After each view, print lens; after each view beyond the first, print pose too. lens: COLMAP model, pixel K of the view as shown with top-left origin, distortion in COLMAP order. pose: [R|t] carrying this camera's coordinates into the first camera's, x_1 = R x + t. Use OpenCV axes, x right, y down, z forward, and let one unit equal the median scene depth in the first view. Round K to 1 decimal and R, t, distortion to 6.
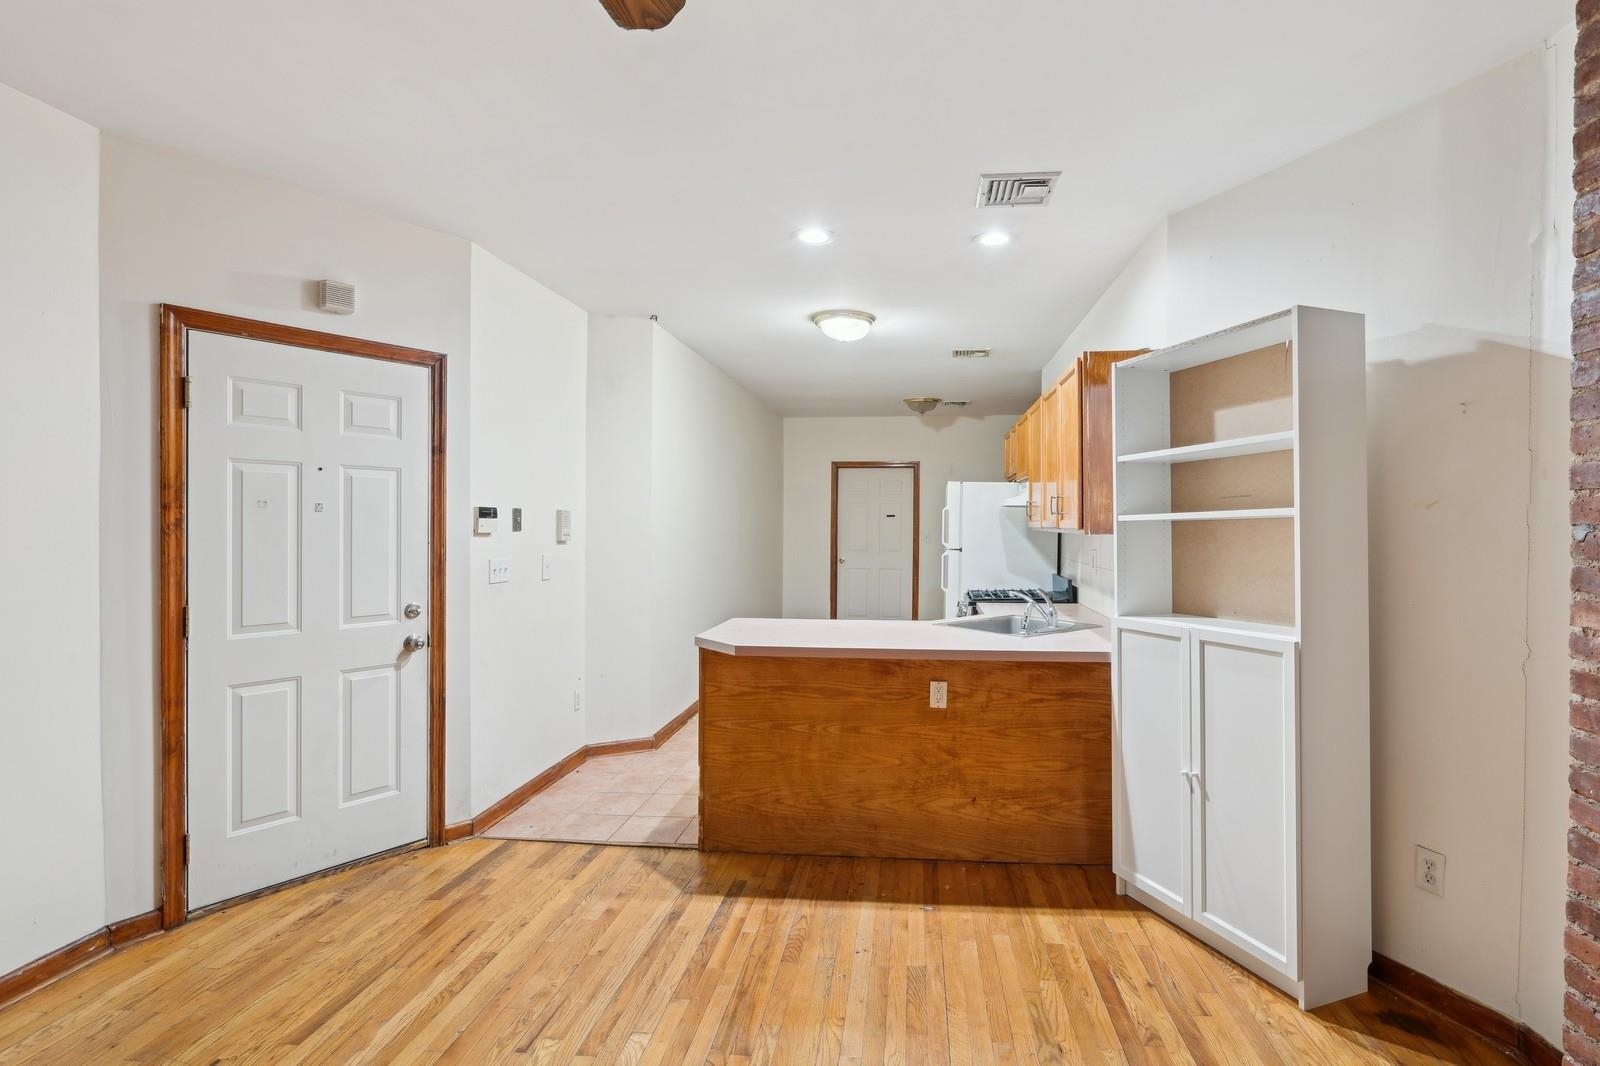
lens RADIAL K [[790.5, 0, 852.4], [0, 790.5, 530.0], [0, 0, 1]] dist [-0.001711, 0.000721]
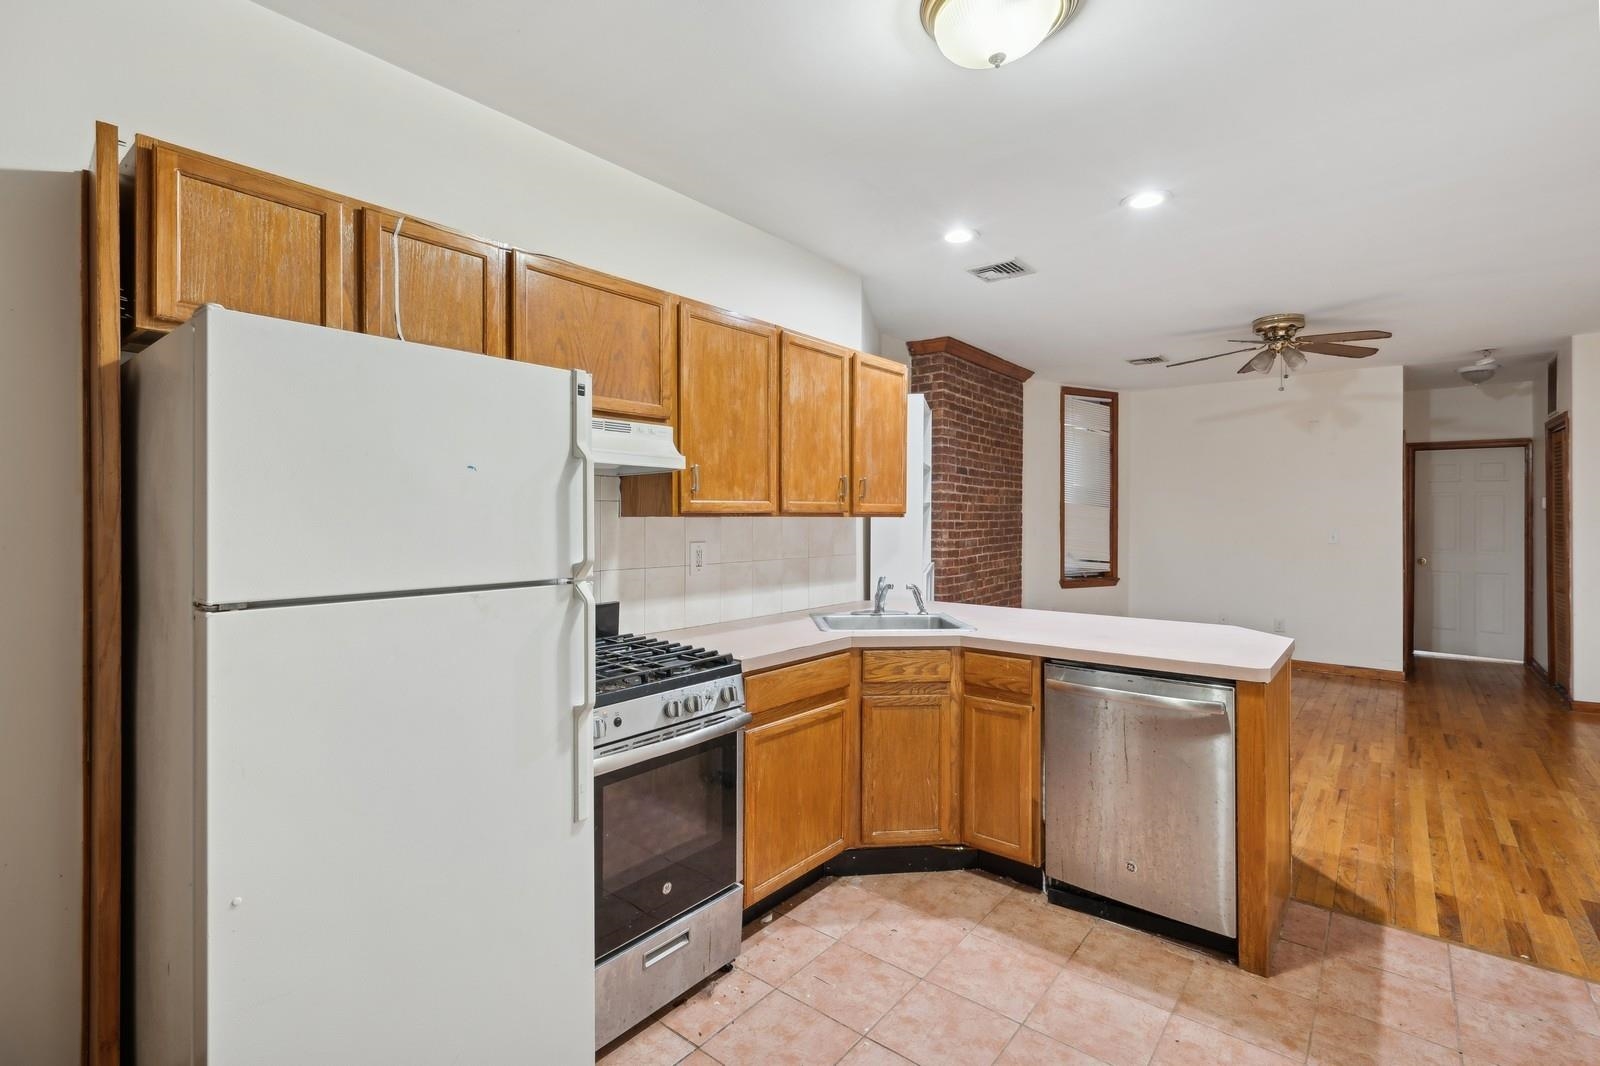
lens RADIAL K [[742.0, 0, 806.1], [0, 742.0, 512.4], [0, 0, 1]] dist [0.000583, 0.000202]
pose [[-0.832225, -0.004262, 0.554422, -0.206304], [-0.000823, 0.999979, 0.006452, -0.008074], [-0.554438, 0.004913, -0.832210, 1.991910]]
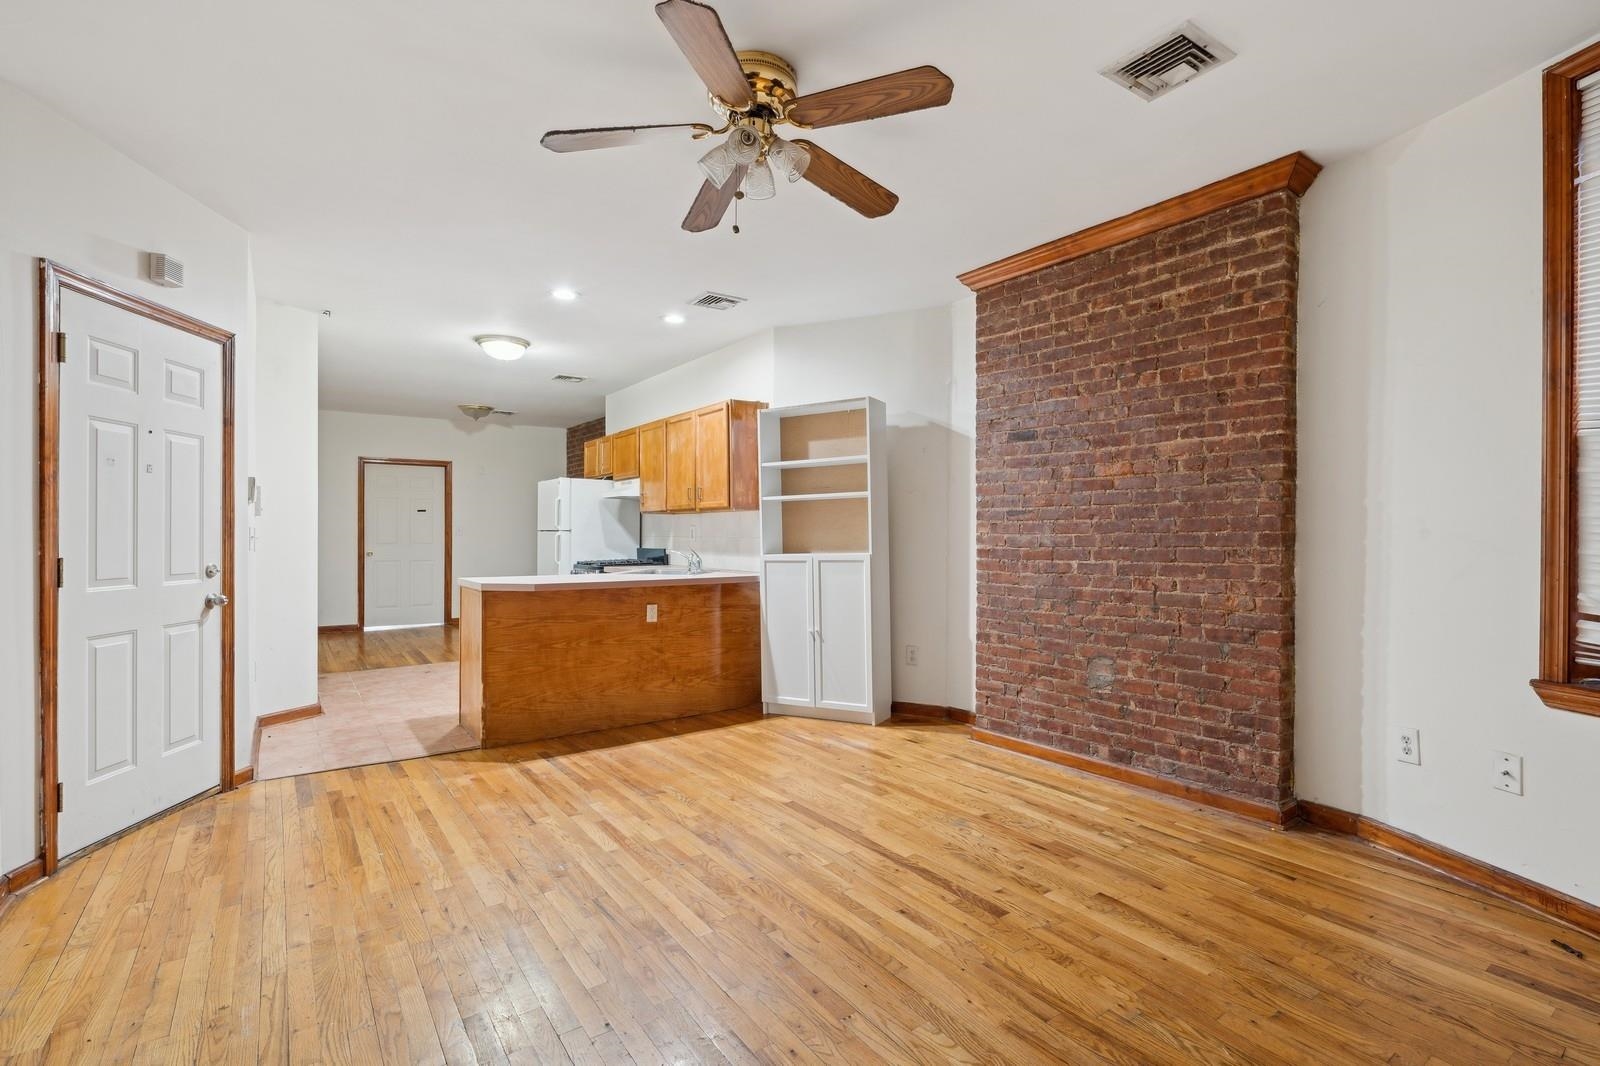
lens RADIAL K [[748.7, 0, 801.0], [0, 748.7, 536.5], [0, 0, 1]] dist [-0.001597, -0.000078]
pose [[0.762959, -0.005840, 0.646421, -0.600205], [0.008839, 0.999960, -0.001398, 0.064512], [-0.646387, 0.006781, 0.762980, -0.285910]]
